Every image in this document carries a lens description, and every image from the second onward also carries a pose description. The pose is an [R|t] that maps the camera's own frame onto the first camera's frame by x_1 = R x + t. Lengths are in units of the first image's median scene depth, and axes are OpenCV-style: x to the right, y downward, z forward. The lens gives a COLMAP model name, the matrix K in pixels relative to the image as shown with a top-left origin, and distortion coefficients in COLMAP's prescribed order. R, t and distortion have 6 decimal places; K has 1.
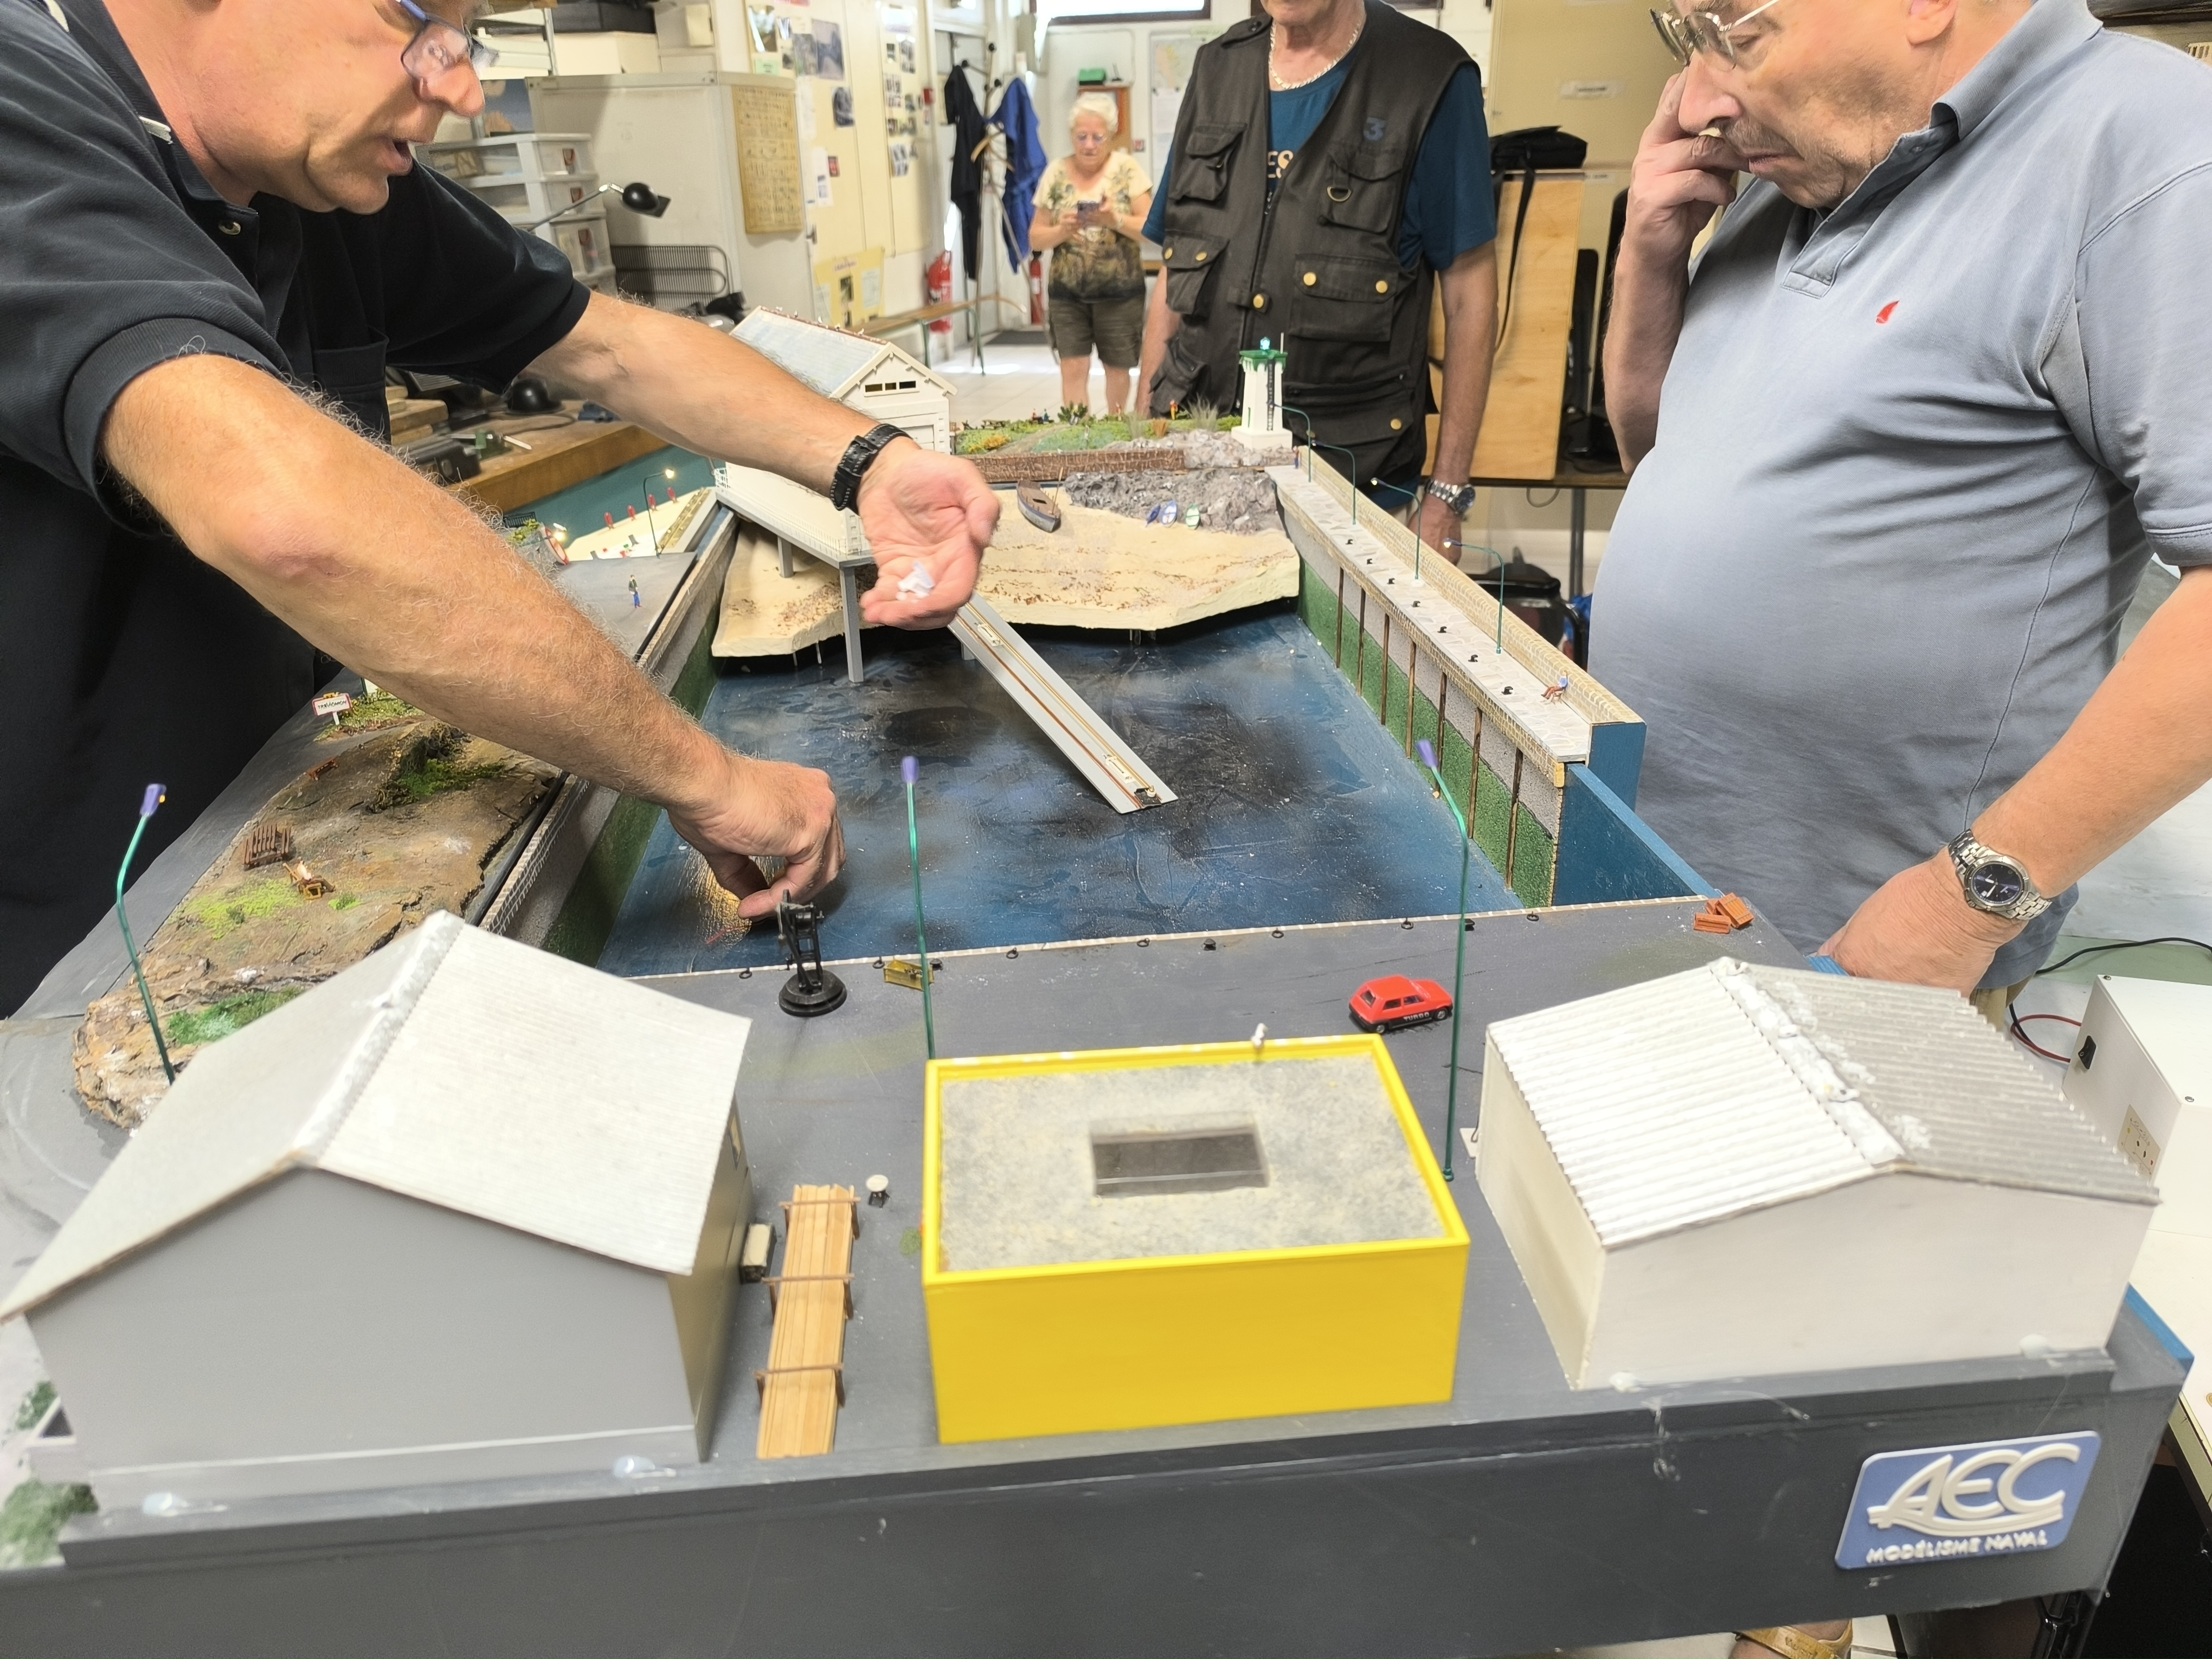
lens RADIAL K [[1530.4, 0, 1097.2], [0, 1530.4, 808.0], [0, 0, 1]] dist [0.034215, -0.041778]
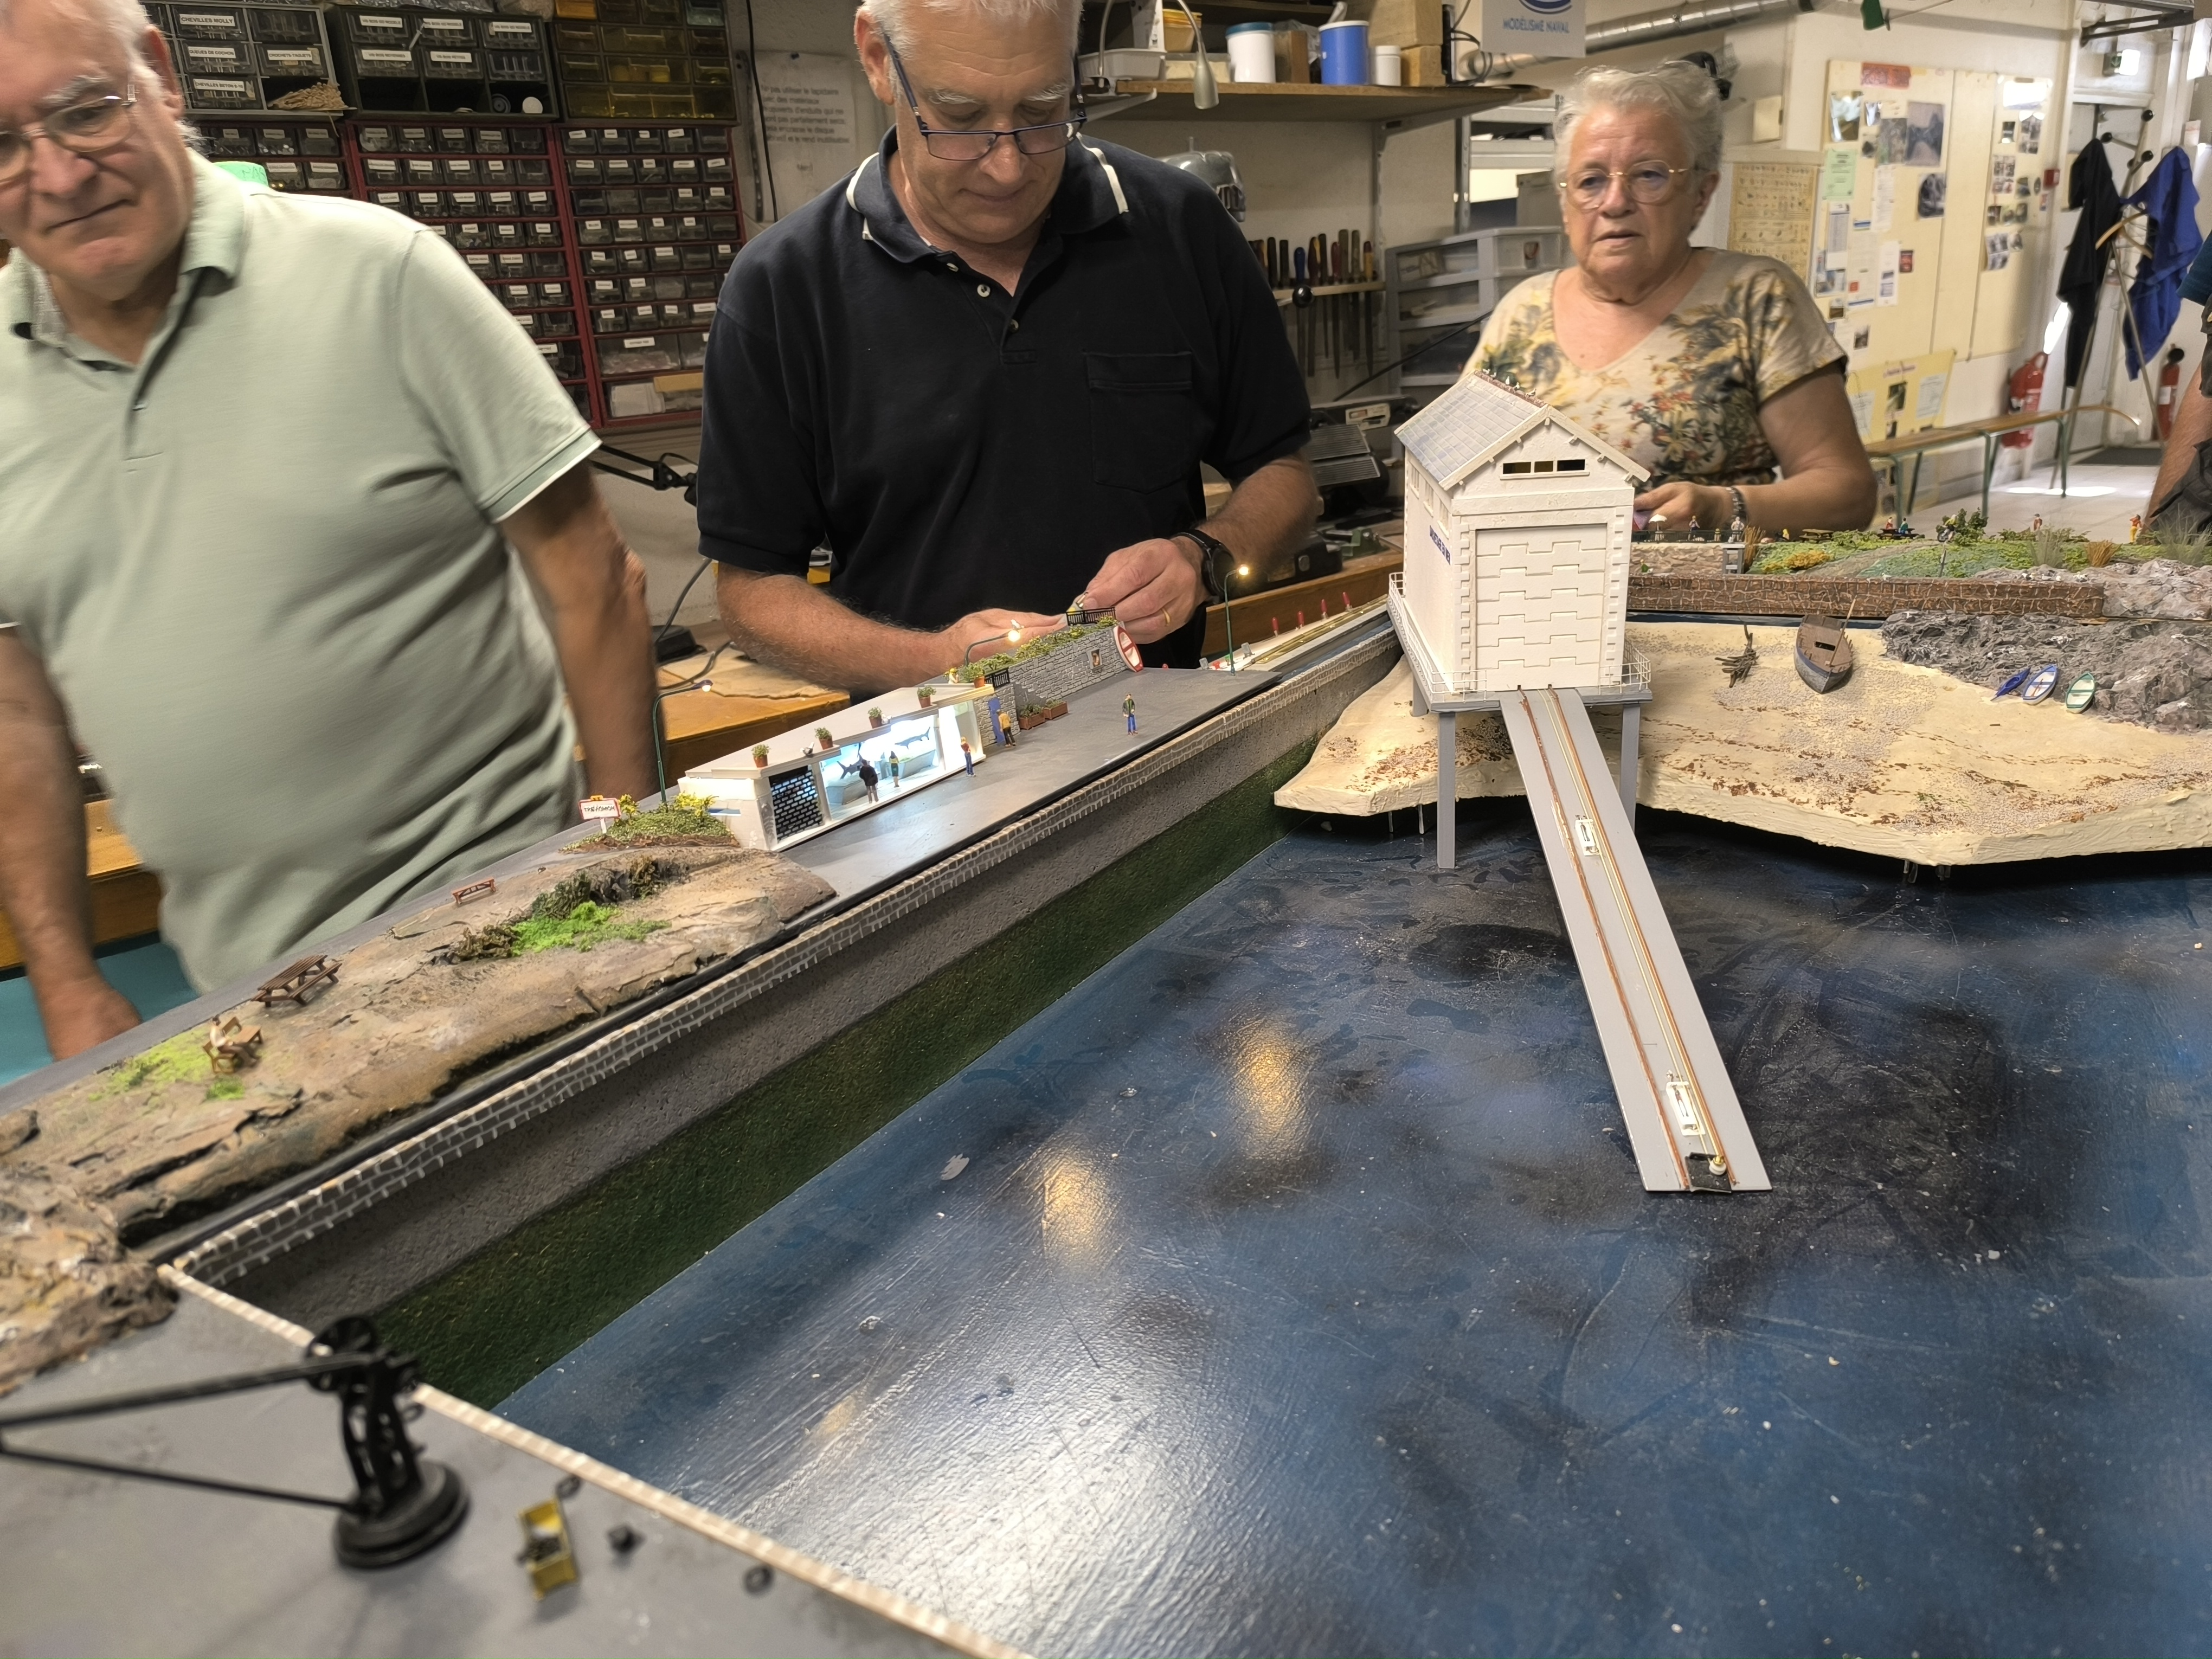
lens RADIAL K [[1530.4, 0, 1111.0], [0, 1530.4, 827.1], [0, 0, 1]] dist [0.034215, -0.041778]
pose [[0.804786, 0.157393, -0.572317, 0.120333], [-0.190493, 0.981686, 0.002105, -0.068482], [0.562167, 0.107328, 0.820030, 0.296103]]
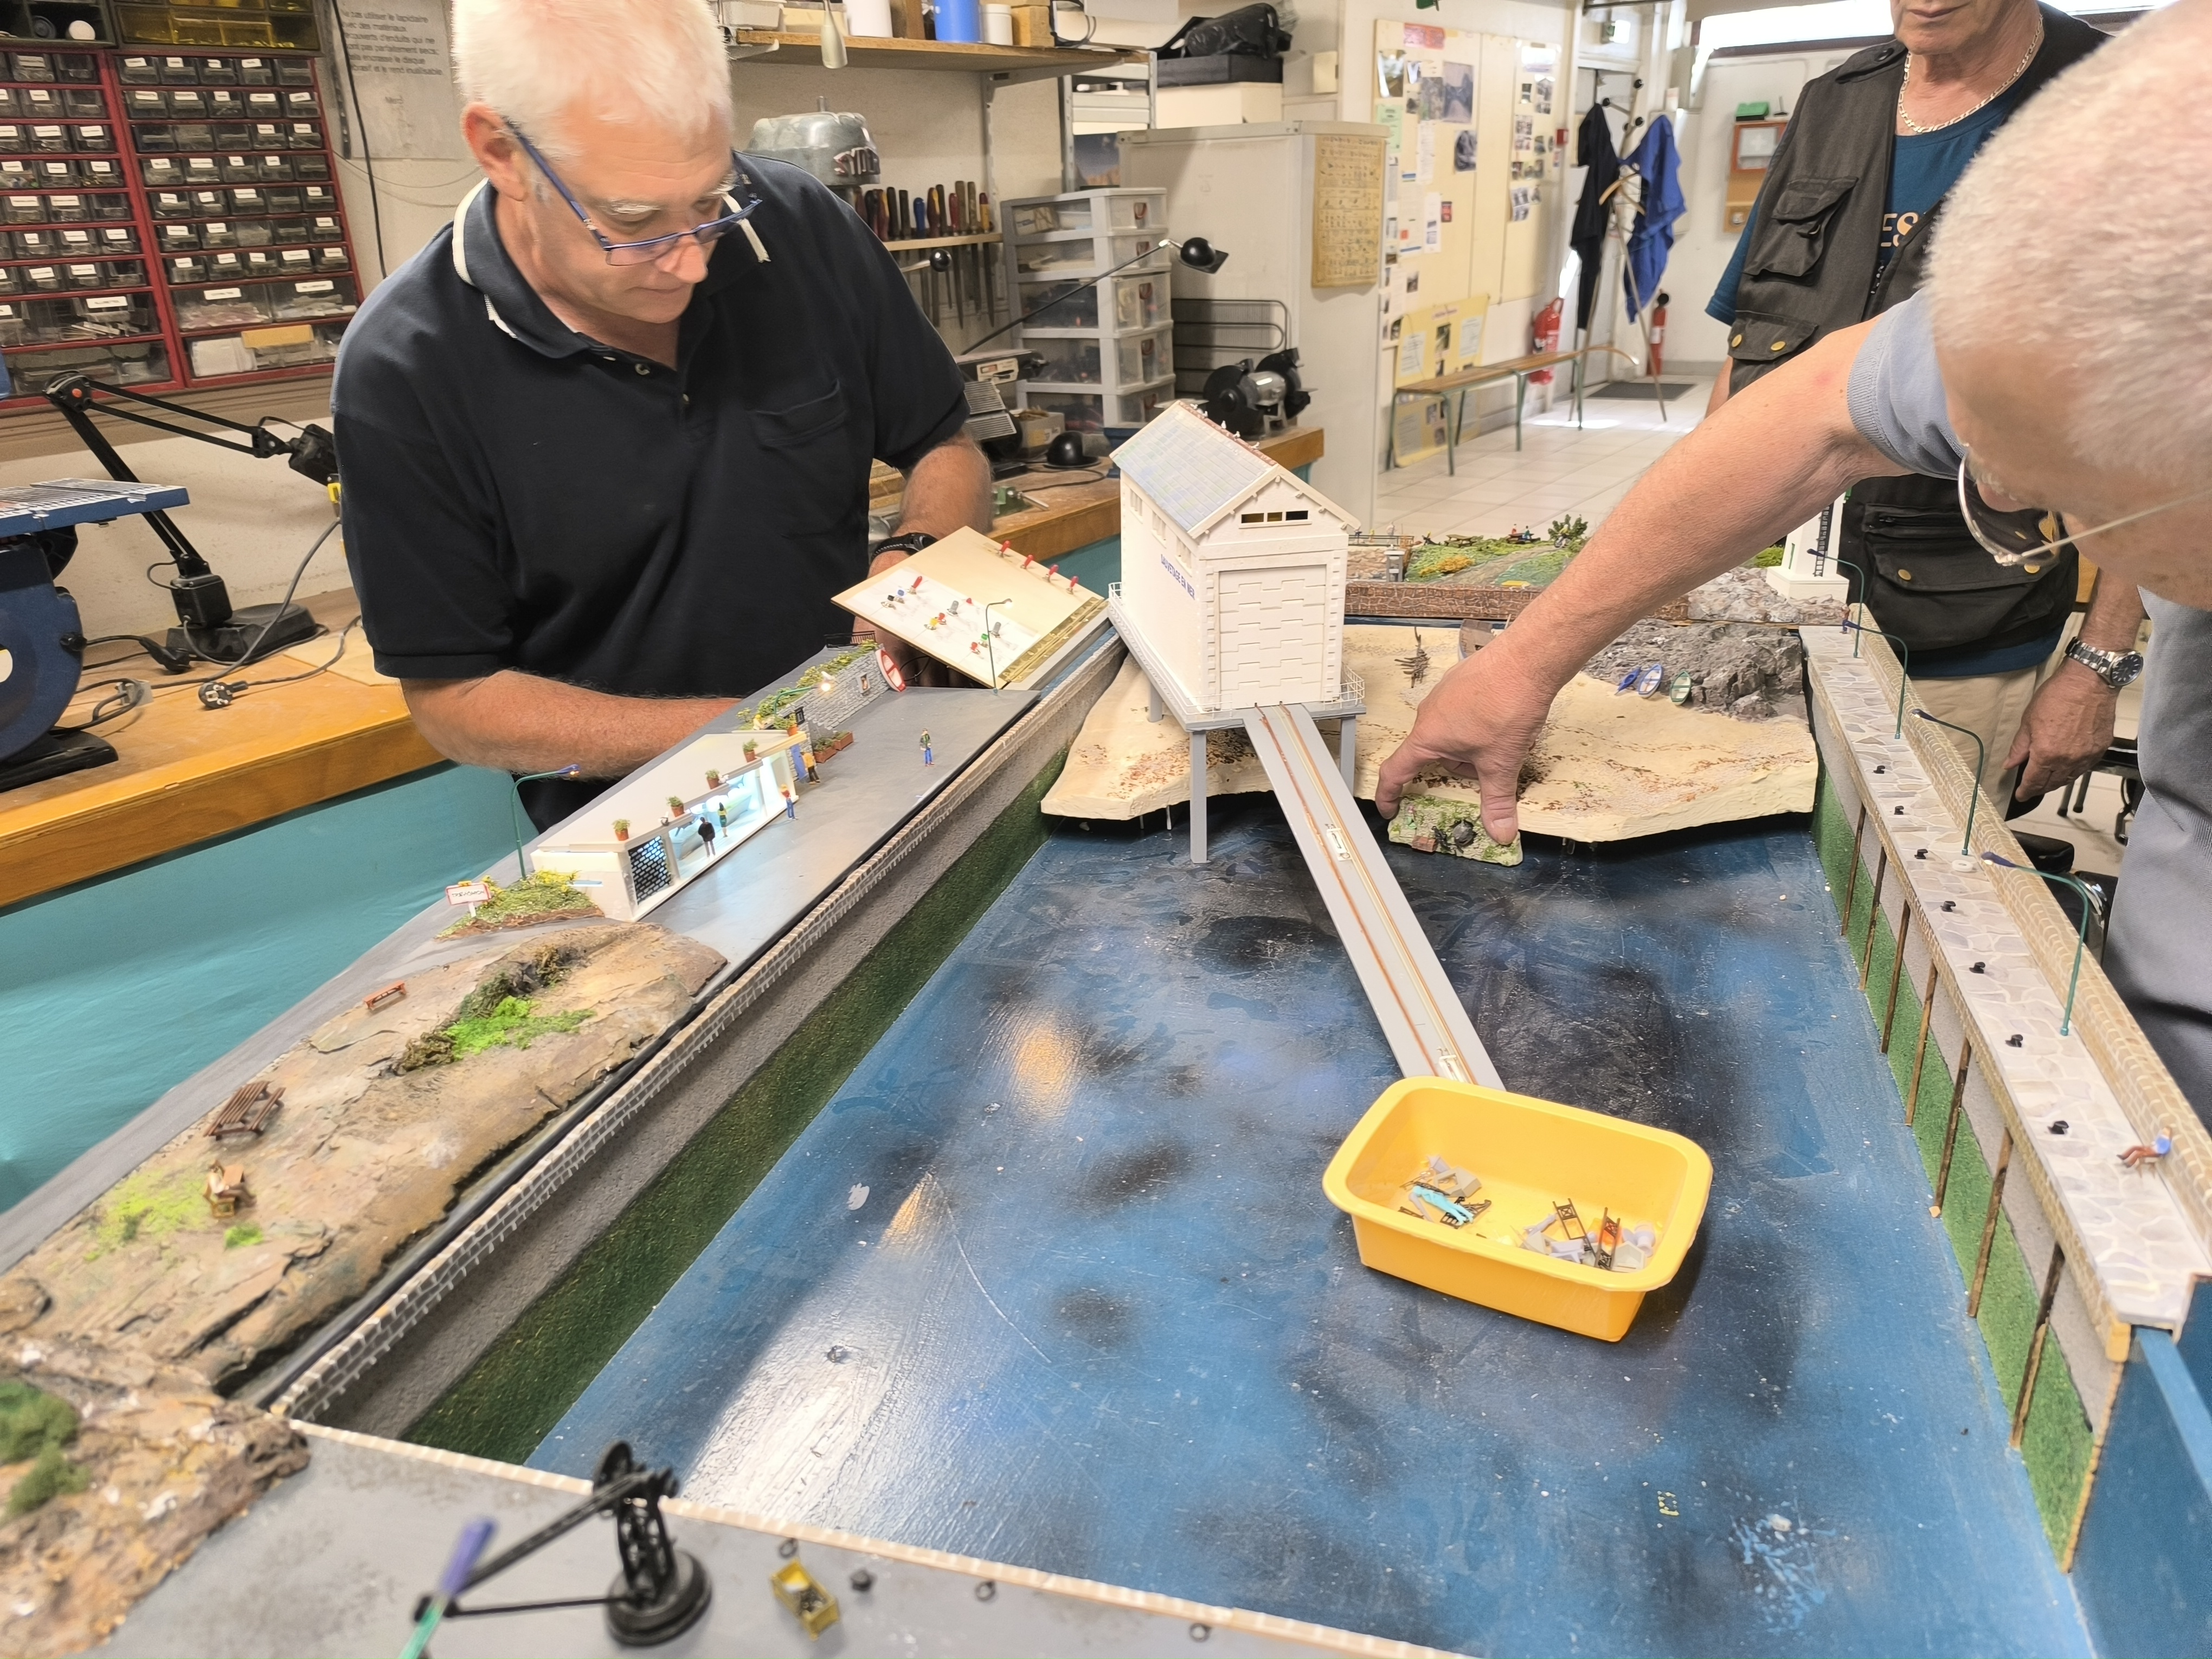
lens RADIAL K [[1530.4, 0, 1120.1], [0, 1530.4, 823.6], [0, 0, 1]] dist [0.034215, -0.041778]
pose [[0.933085, 0.128836, -0.335788, 0.072773], [-0.133600, 0.990995, 0.008981, -0.099170], [0.333921, 0.036481, 0.941895, 0.196387]]
